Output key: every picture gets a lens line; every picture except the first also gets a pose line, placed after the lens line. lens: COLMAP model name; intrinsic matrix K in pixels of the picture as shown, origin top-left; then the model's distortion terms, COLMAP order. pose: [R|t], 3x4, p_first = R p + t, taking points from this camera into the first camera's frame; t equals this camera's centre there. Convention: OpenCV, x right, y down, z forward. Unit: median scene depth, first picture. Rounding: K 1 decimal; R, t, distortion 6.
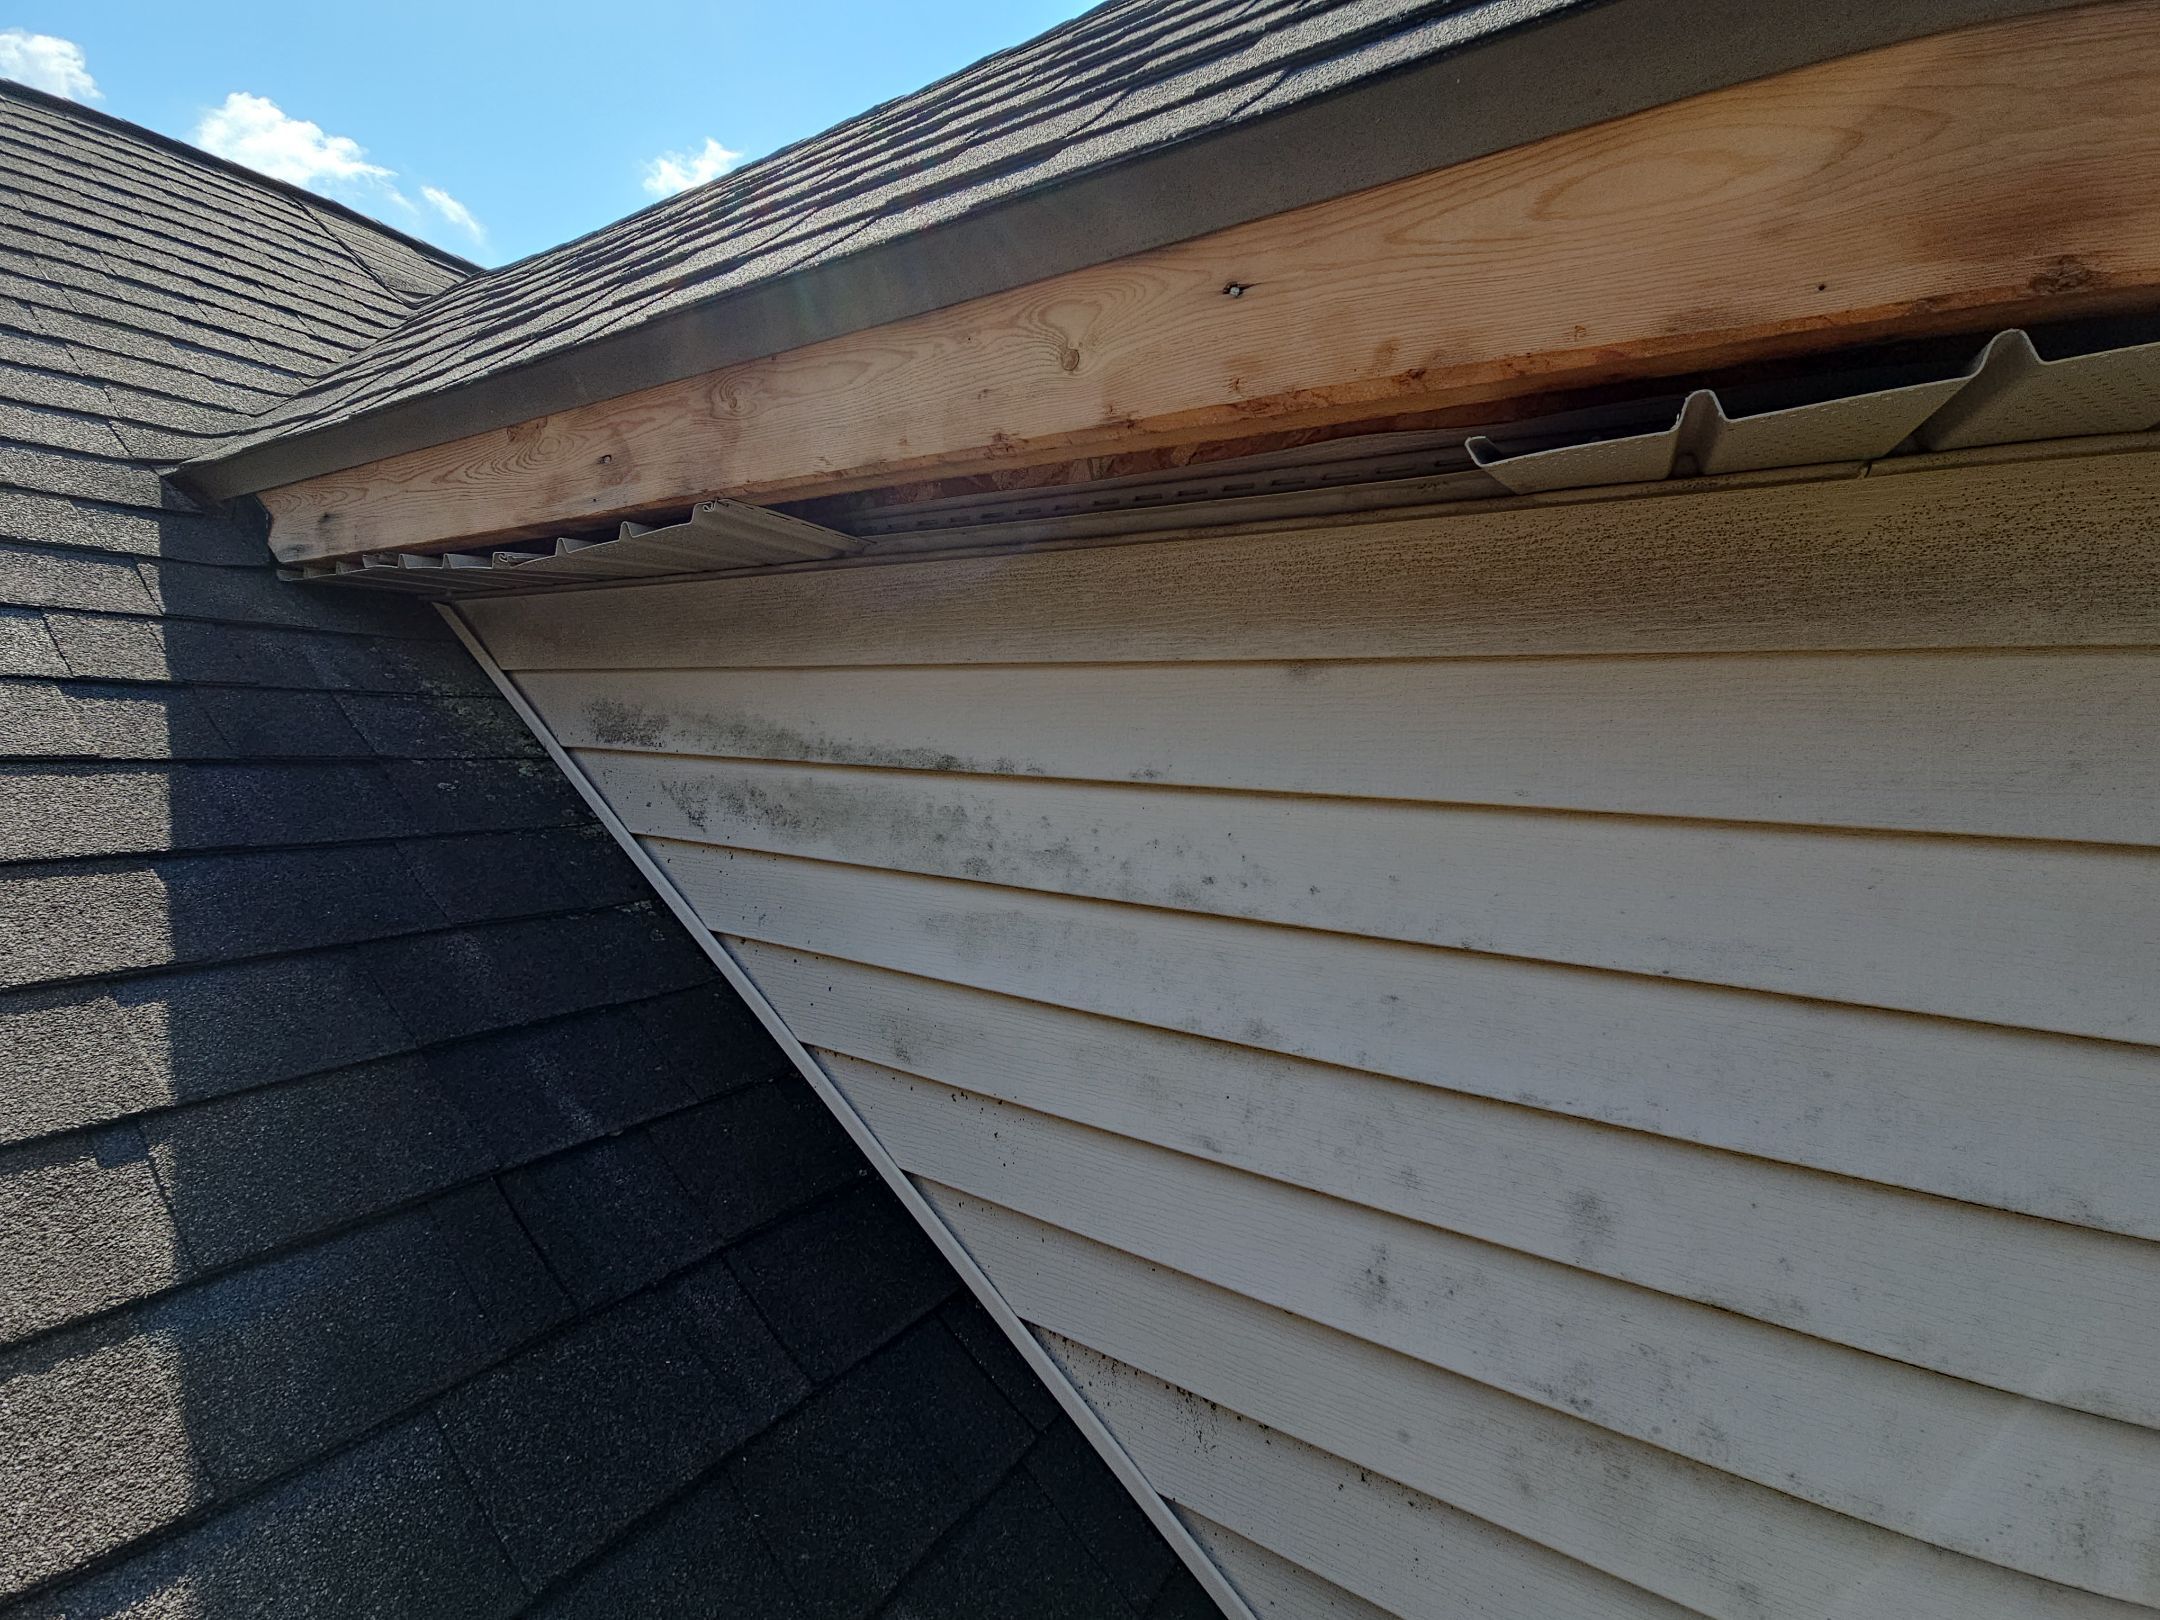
lens RADIAL K [[981.2, 0, 1083.0], [0, 981.2, 790.8], [0, 0, 1]] dist [-0.004138, -0.002931]
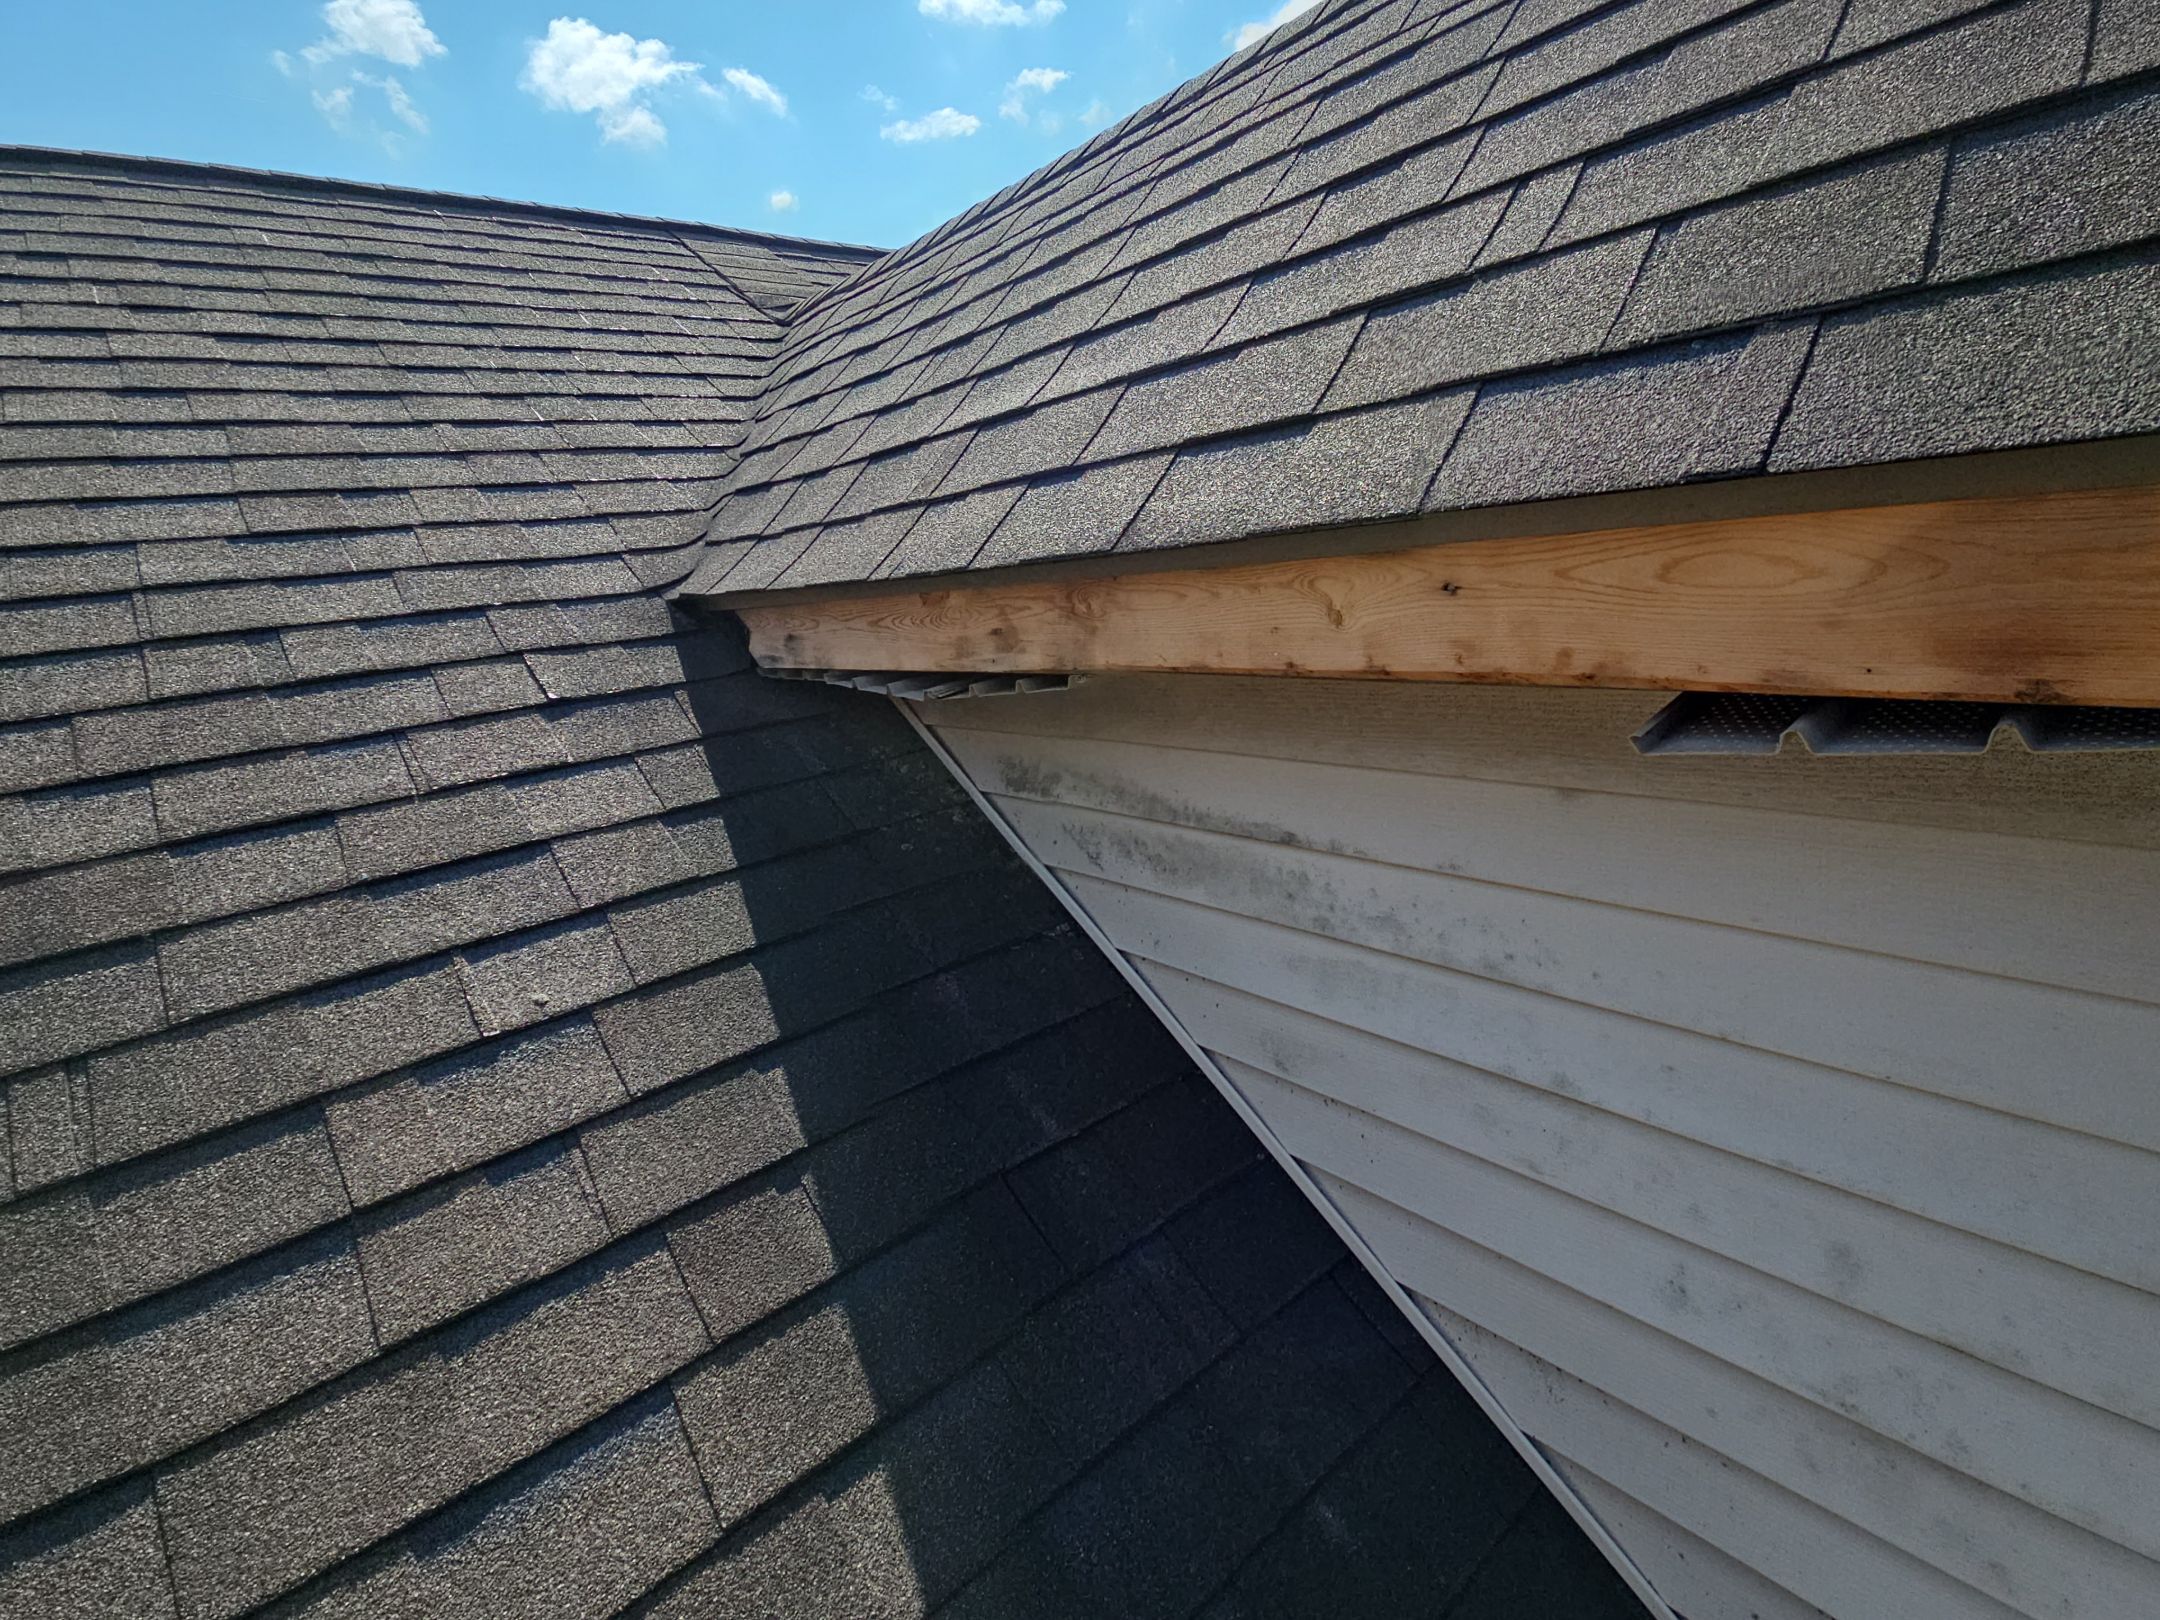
lens RADIAL K [[1070.9, 0, 1180.6], [0, 1070.9, 702.5], [0, 0, 1]] dist [-0.002743, -0.001738]
pose [[0.956975, -0.100777, -0.272110, 0.130291], [0.123548, 0.990017, 0.067847, -0.355917], [0.262556, -0.098546, 0.959871, -0.335040]]
